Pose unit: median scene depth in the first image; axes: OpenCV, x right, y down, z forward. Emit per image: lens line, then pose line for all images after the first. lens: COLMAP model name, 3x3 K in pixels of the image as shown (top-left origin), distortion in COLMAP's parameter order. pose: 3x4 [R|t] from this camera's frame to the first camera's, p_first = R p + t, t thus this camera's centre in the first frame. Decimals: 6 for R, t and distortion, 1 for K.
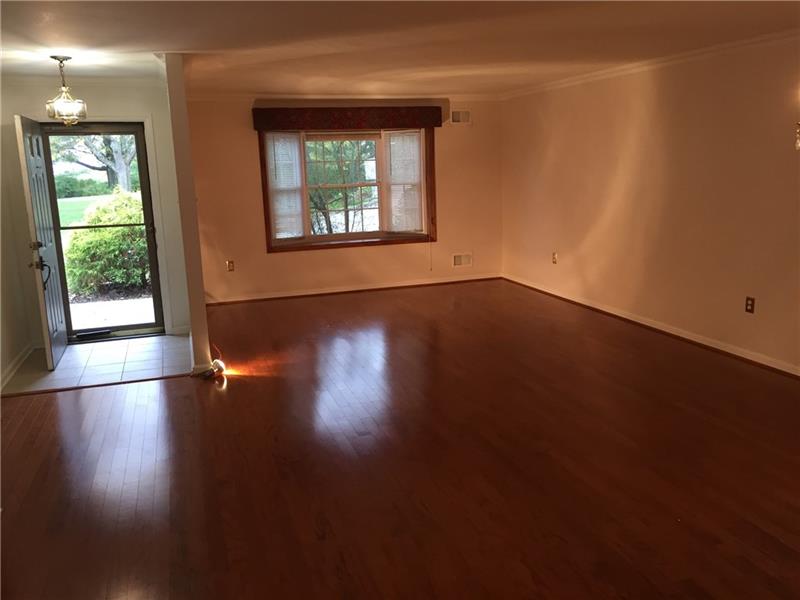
lens RADIAL K [[691.6, 0, 400.0], [0, 691.6, 293.6], [0, 0, 1]] dist [0.036066, -0.020581]
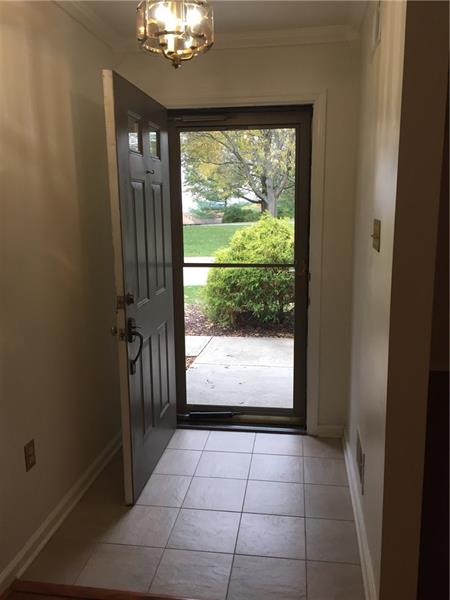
lens RADIAL K [[518.7, 0, 227.3], [0, 518.7, 300.0], [0, 0, 1]] dist [0.036066, -0.020581]
pose [[0.896180, 0.102319, -0.431732, -0.148695], [-0.101170, 0.994537, 0.025697, -0.052758], [0.432003, 0.020649, 0.901636, 0.376251]]
